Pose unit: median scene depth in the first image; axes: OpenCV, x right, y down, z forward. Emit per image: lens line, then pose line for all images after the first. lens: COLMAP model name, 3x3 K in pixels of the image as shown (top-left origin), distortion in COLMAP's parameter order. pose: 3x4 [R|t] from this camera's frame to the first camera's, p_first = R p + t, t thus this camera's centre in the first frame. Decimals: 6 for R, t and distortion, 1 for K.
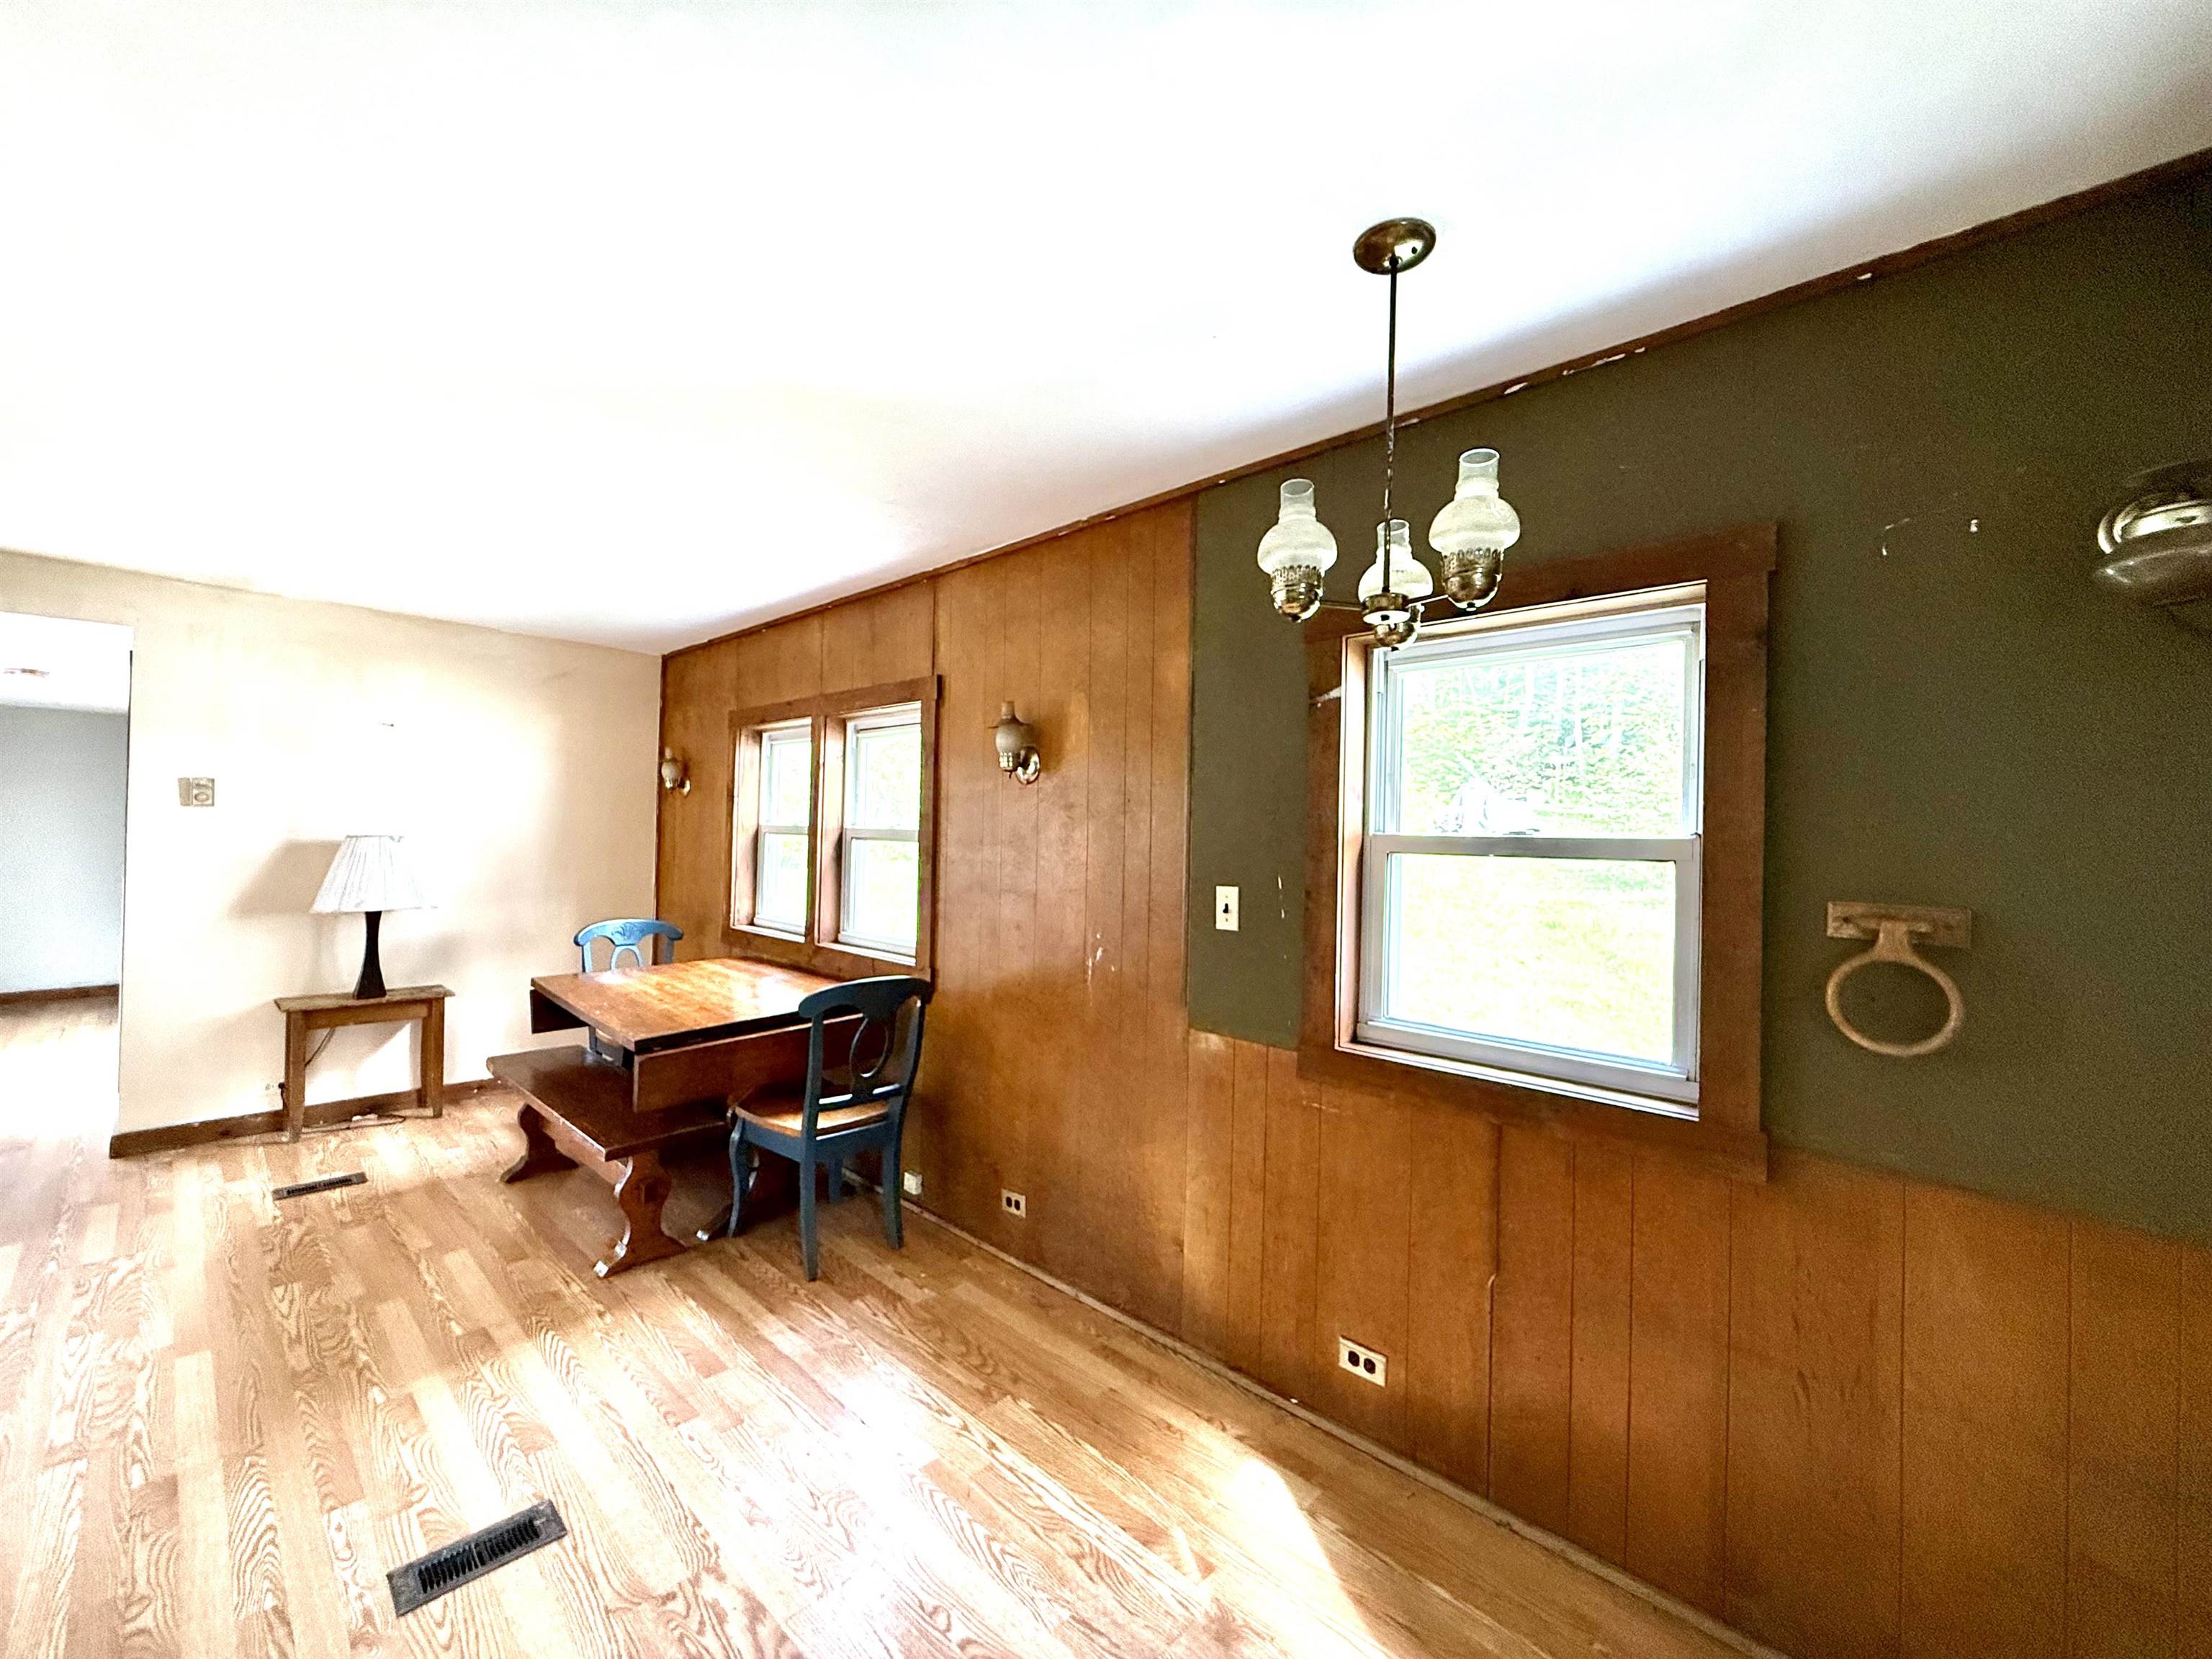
lens RADIAL K [[882.1, 0, 1098.5], [0, 882.1, 829.4], [0, 0, 1]] dist [-0.000267, -0.000082]
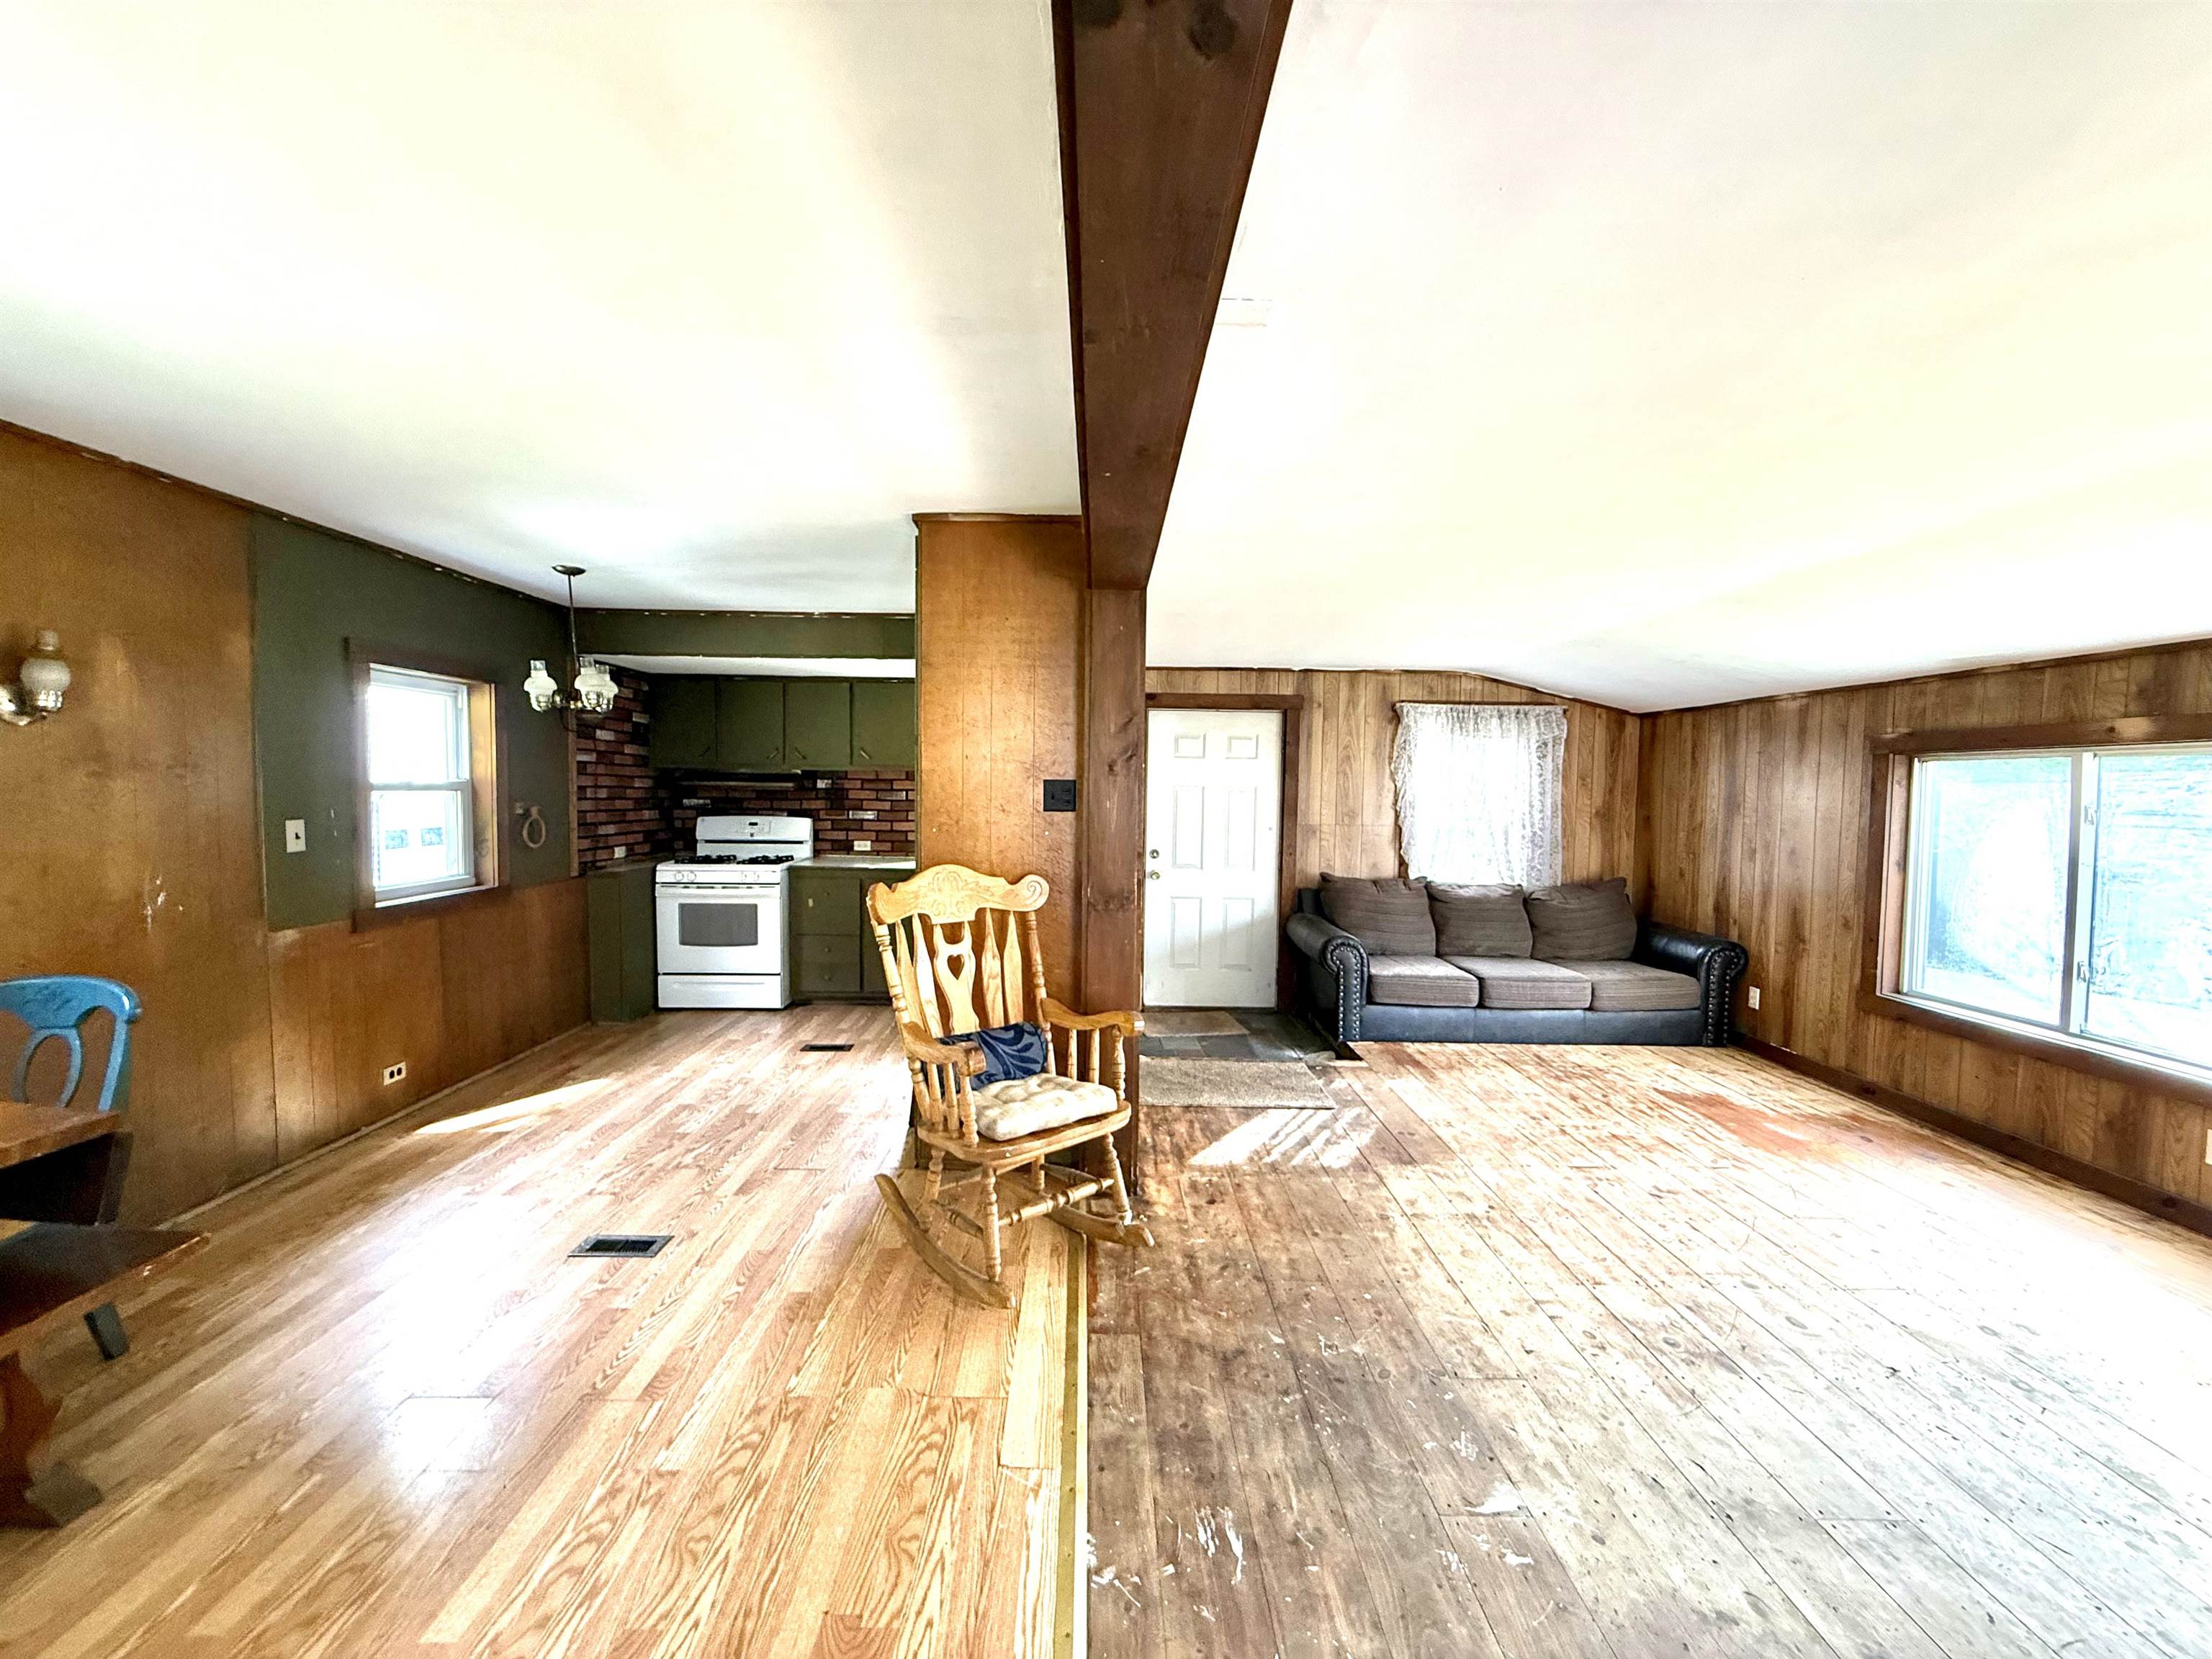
lens RADIAL K [[882.1, 0, 1098.5], [0, 882.1, 829.4], [0, 0, 1]] dist [-0.000267, -0.000082]
pose [[-0.690446, -0.066994, 0.720275, -1.947314], [-0.031529, 0.997543, 0.062561, -0.053115], [-0.722697, 0.020485, -0.690862, 1.185151]]
